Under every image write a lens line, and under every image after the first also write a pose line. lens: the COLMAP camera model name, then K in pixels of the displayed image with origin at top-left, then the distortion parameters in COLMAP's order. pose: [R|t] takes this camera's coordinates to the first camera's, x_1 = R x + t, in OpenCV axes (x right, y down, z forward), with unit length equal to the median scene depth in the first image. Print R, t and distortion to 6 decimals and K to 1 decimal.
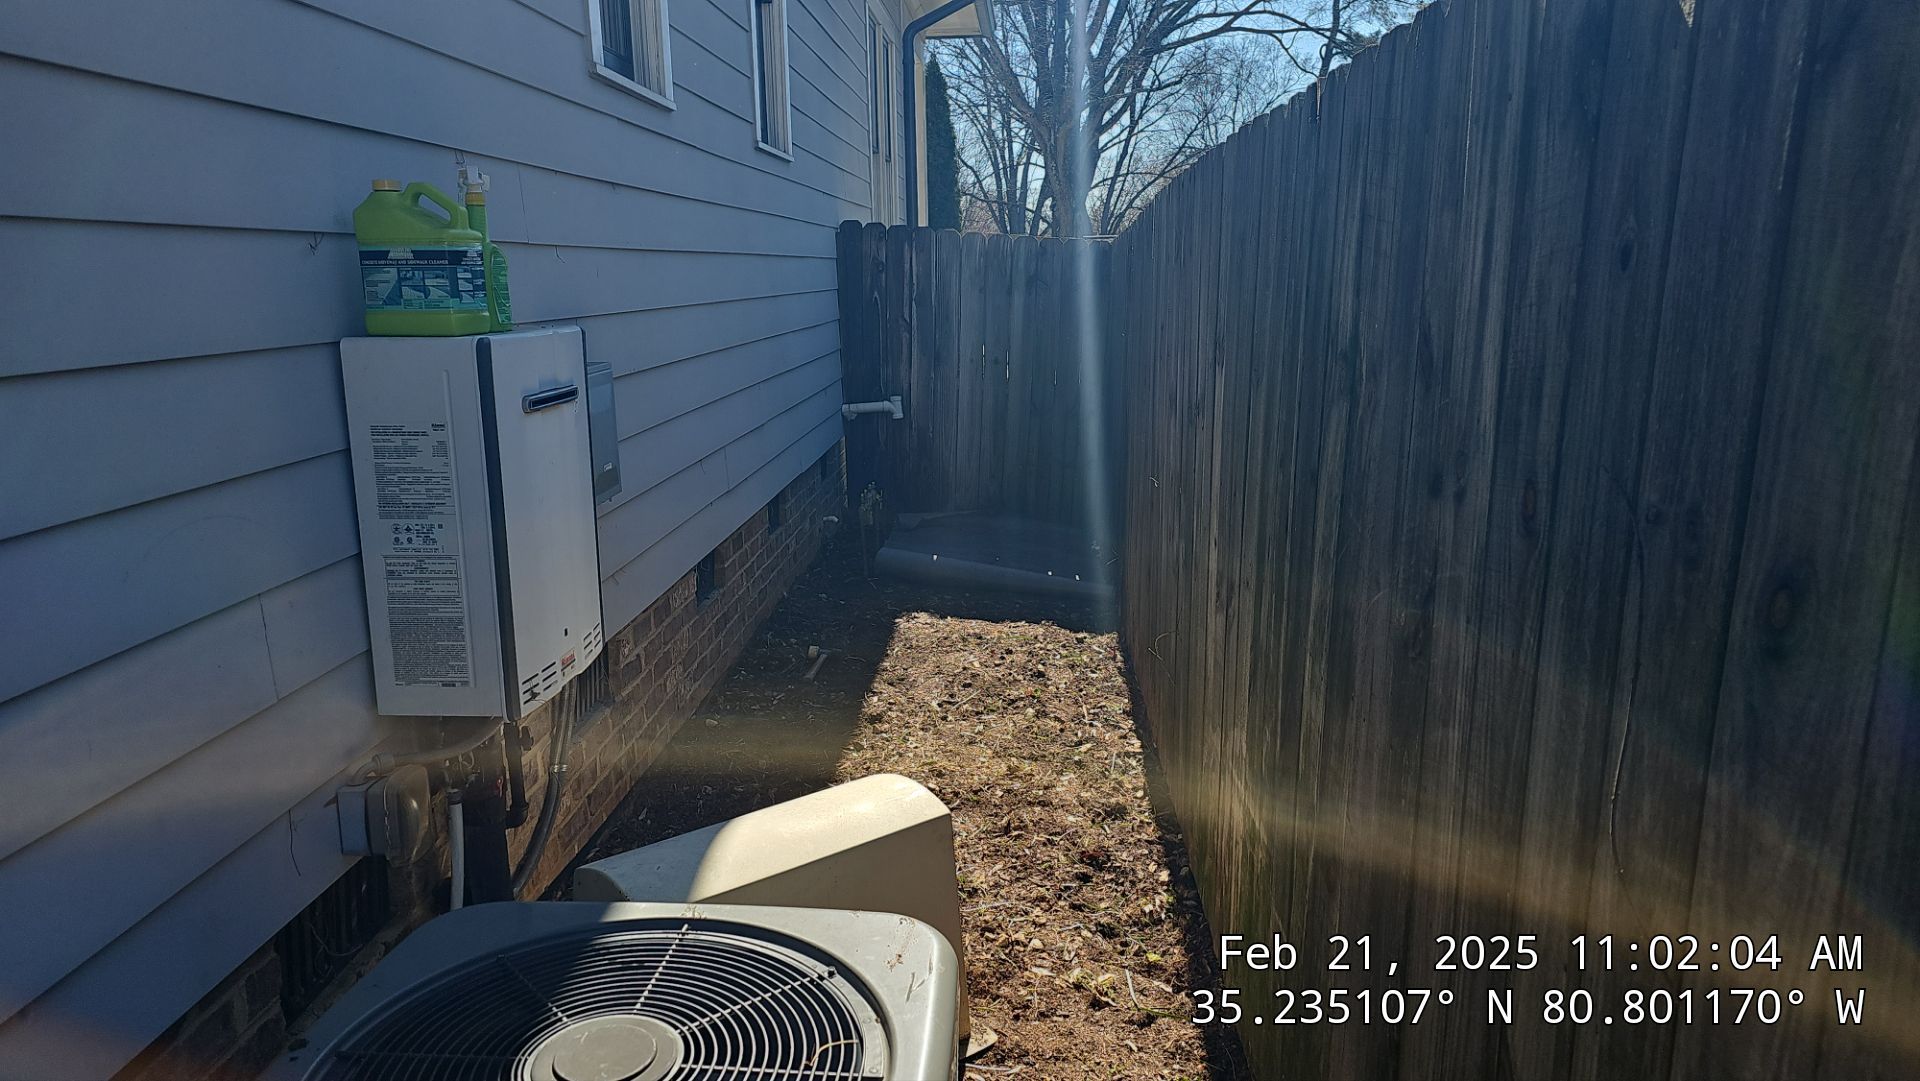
lens RADIAL K [[1281.2, 0, 960.5], [0, 1281.2, 533.4], [0, 0, 1]] dist [0.064931, -0.061806]
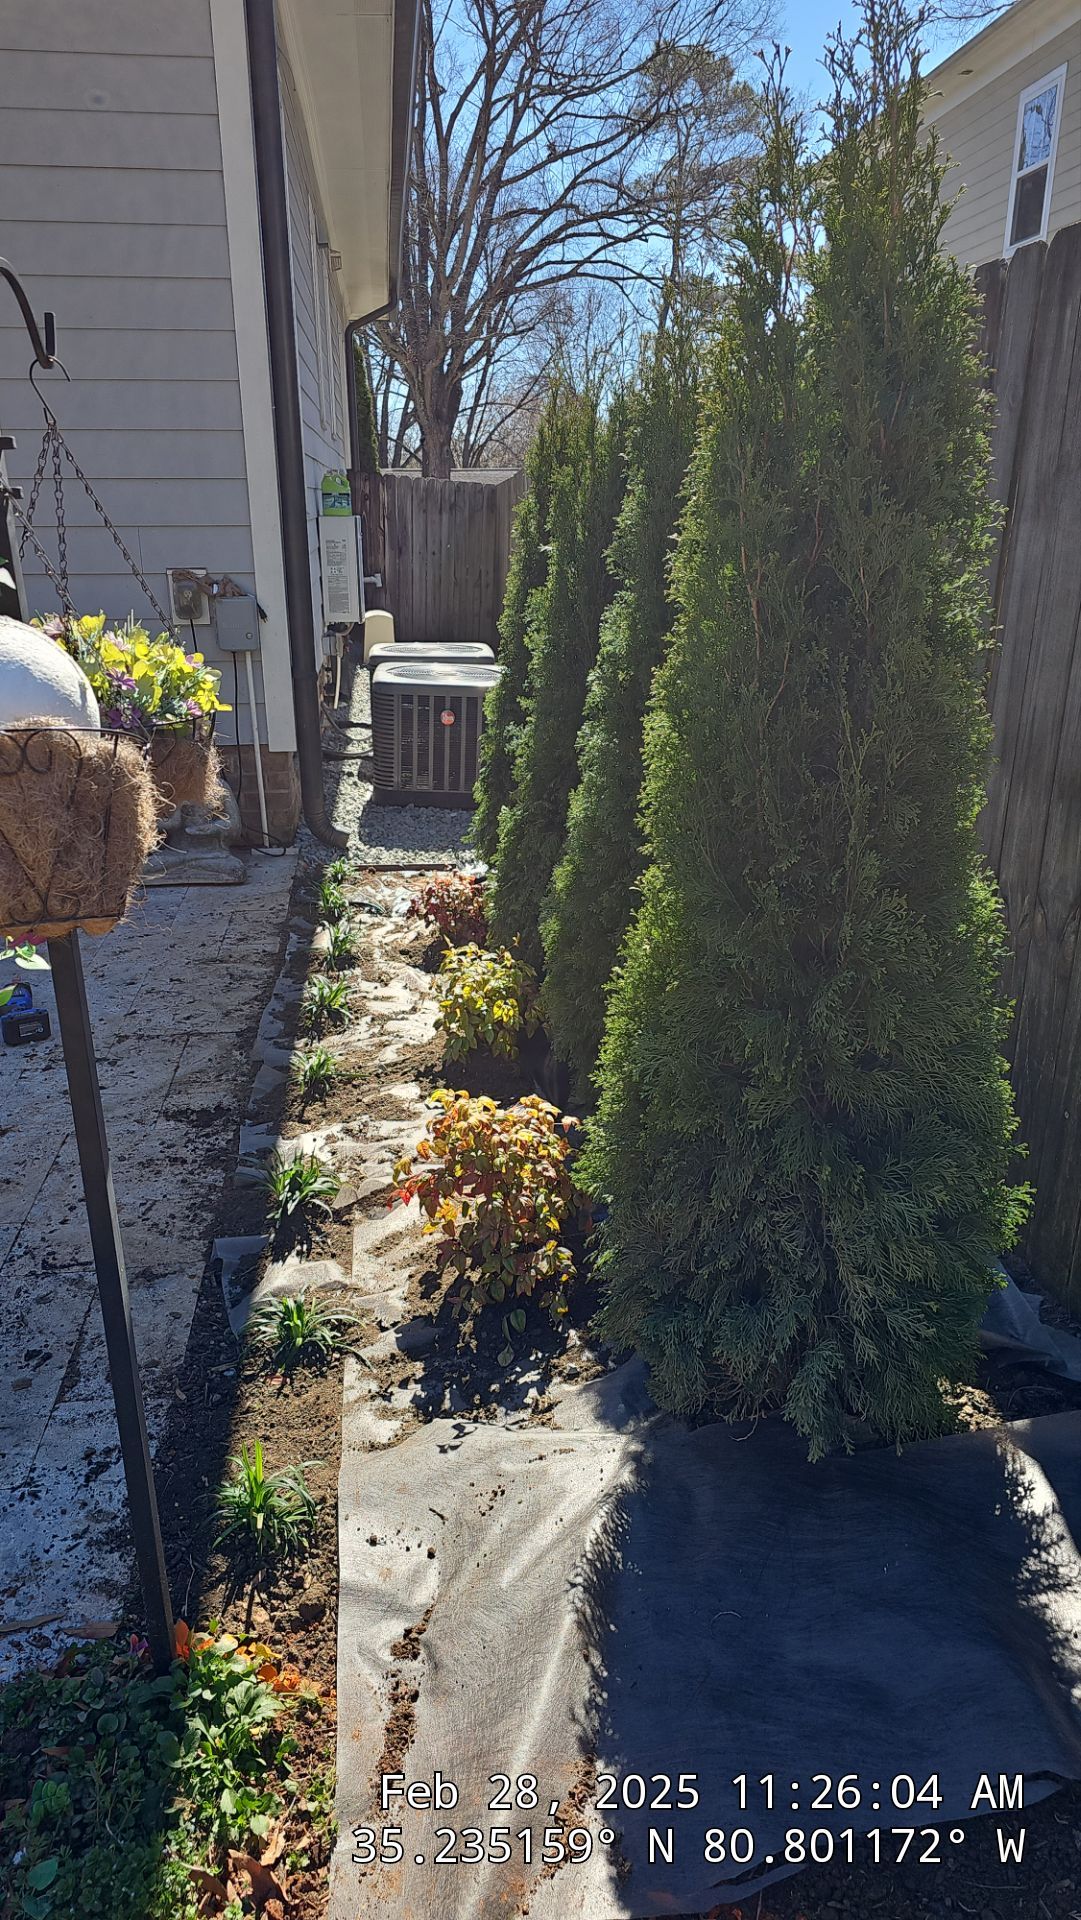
lens RADIAL K [[1281.2, 0, 544.8], [0, 1281.2, 946.9], [0, 0, 1]] dist [0.064931, -0.061806]
pose [[0.985732, -0.048595, 0.161153, -0.481963], [0.027233, 0.990847, 0.132213, 0.620217], [-0.166103, -0.125938, 0.978034, -3.004884]]
